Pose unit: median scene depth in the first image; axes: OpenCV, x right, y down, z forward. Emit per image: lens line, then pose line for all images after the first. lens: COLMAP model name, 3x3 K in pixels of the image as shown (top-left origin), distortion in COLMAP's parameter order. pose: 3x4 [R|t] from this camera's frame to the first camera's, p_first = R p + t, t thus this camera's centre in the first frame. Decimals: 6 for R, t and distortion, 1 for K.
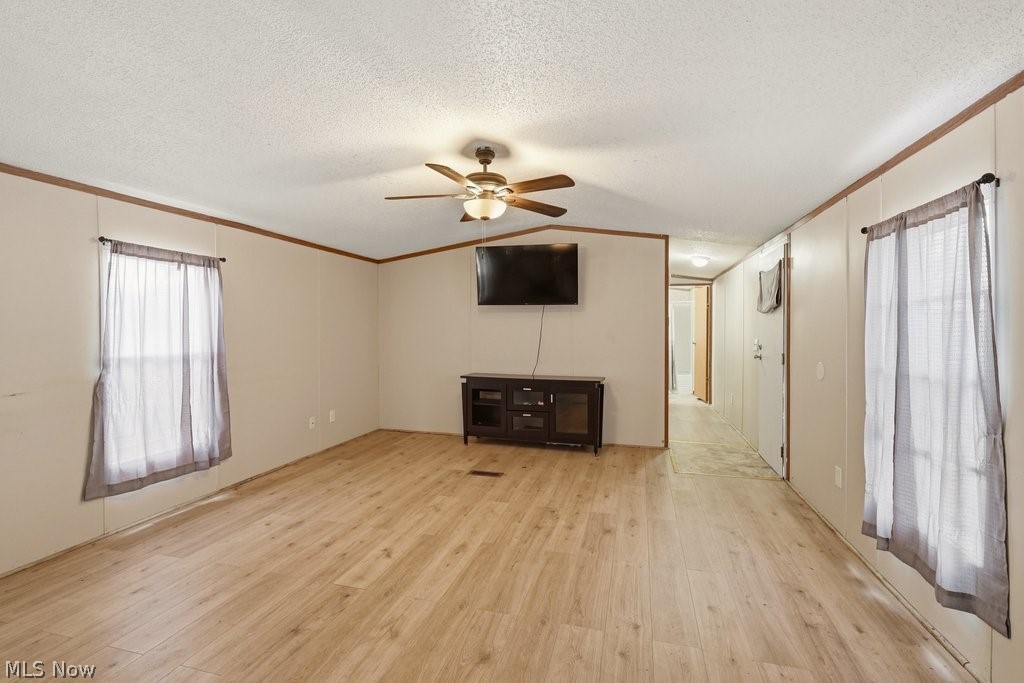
lens RADIAL K [[471.7, 0, 510.0], [0, 471.7, 331.8], [0, 0, 1]] dist [-0.004611, 0.002321]
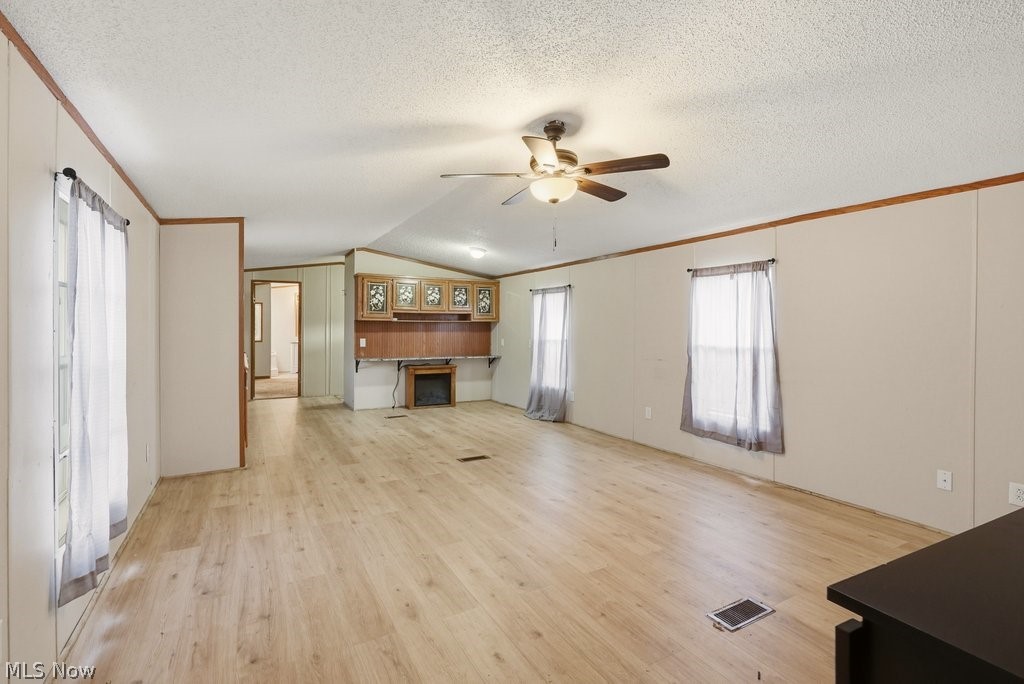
lens RADIAL K [[471.7, 0, 513.0], [0, 471.7, 348.6], [0, 0, 1]] dist [-0.004611, 0.002321]
pose [[-0.709346, 0.024822, -0.704424, 0.616929], [-0.011443, 0.998843, 0.046719, -0.000592], [0.704768, 0.041201, -0.708240, 1.554423]]
